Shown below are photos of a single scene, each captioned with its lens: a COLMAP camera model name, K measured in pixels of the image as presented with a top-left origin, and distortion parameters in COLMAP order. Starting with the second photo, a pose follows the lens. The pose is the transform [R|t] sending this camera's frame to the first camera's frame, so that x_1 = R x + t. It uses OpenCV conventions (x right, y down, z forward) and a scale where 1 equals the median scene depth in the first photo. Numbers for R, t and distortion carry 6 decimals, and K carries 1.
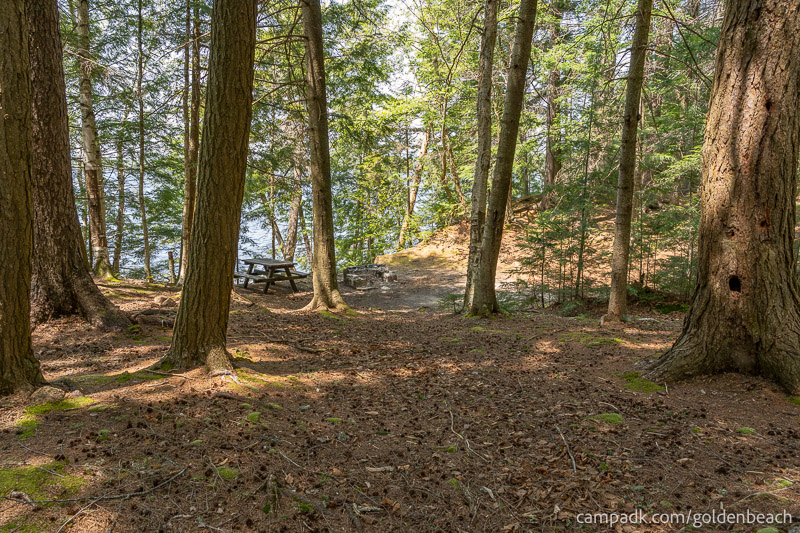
lens RADIAL K [[561.0, 0, 400.0], [0, 561.0, 266.5], [0, 0, 1]] dist [0.004884, 0.001721]
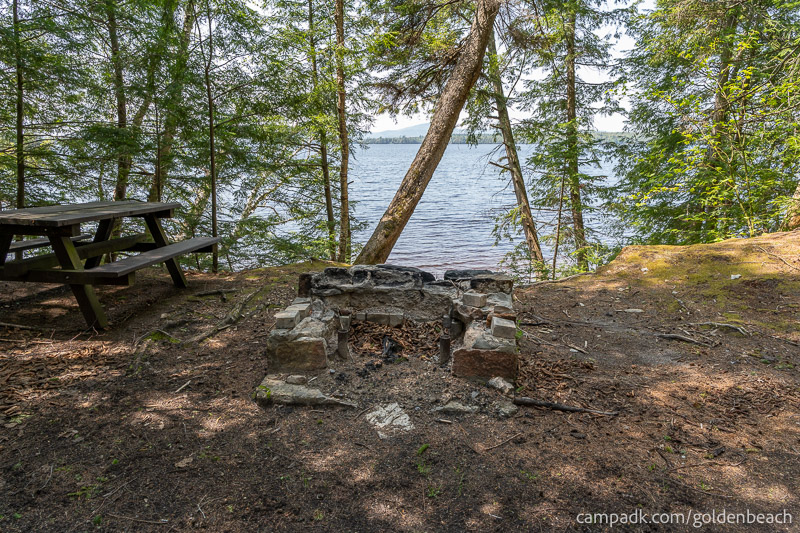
lens RADIAL K [[561.0, 0, 400.0], [0, 561.0, 266.5], [0, 0, 1]] dist [0.004884, 0.001721]
pose [[0.756588, 0.145703, -0.637453, 0.060490], [-0.119482, 0.989251, 0.084302, -0.017500], [0.642883, 0.012382, 0.765864, 0.651788]]
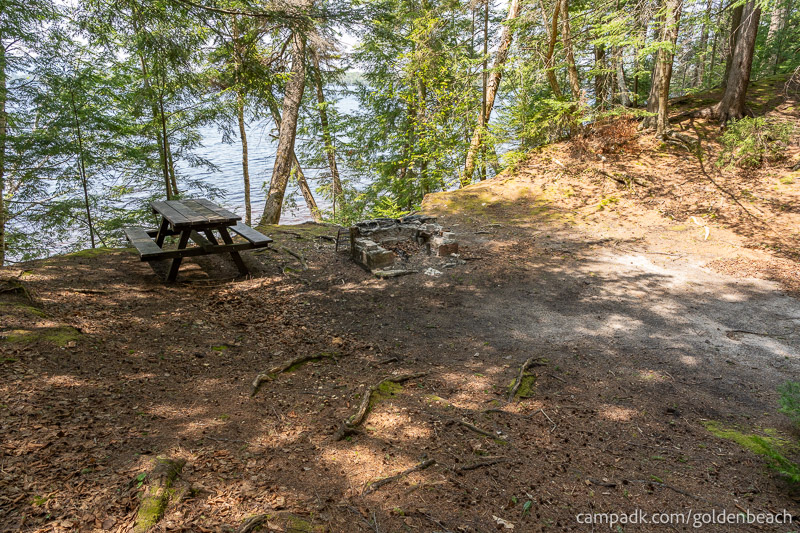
lens RADIAL K [[561.0, 0, 400.0], [0, 561.0, 266.5], [0, 0, 1]] dist [0.004884, 0.001721]
pose [[0.993261, 0.042544, -0.107808, -0.002143], [-0.027031, 0.989574, 0.141467, -0.024693], [0.112702, -0.137599, 0.984055, 0.398126]]
